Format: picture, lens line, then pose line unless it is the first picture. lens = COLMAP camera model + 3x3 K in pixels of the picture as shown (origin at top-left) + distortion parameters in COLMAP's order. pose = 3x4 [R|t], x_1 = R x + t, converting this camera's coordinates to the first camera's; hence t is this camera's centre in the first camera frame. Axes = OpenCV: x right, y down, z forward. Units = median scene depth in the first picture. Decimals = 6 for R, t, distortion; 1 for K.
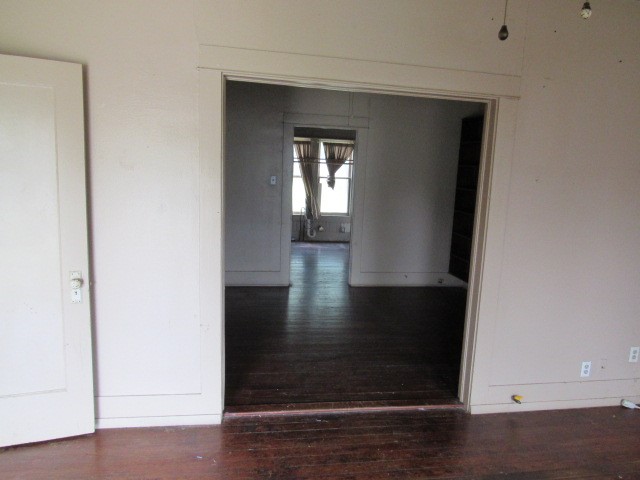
lens RADIAL K [[465.4, 0, 320.0], [0, 465.4, 240.0], [0, 0, 1]] dist [-0.007946, 0.001587]
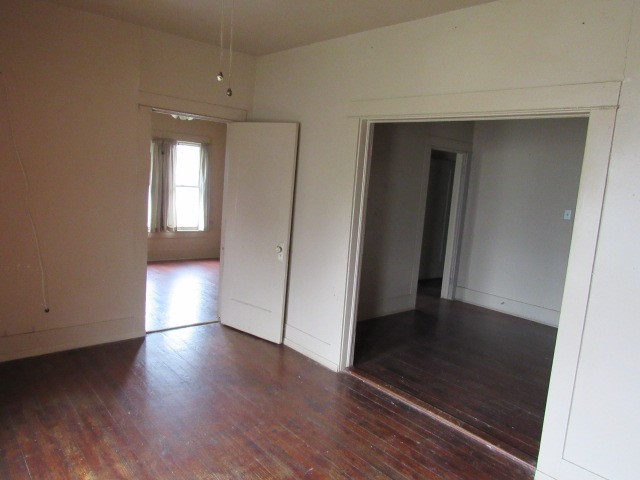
lens RADIAL K [[465.4, 0, 320.0], [0, 465.4, 240.0], [0, 0, 1]] dist [-0.007946, 0.001587]
pose [[0.529590, 0.111846, -0.840848, 0.846427], [-0.186312, 0.982400, 0.013330, 0.006896], [0.827540, 0.149601, 0.541108, 0.164061]]
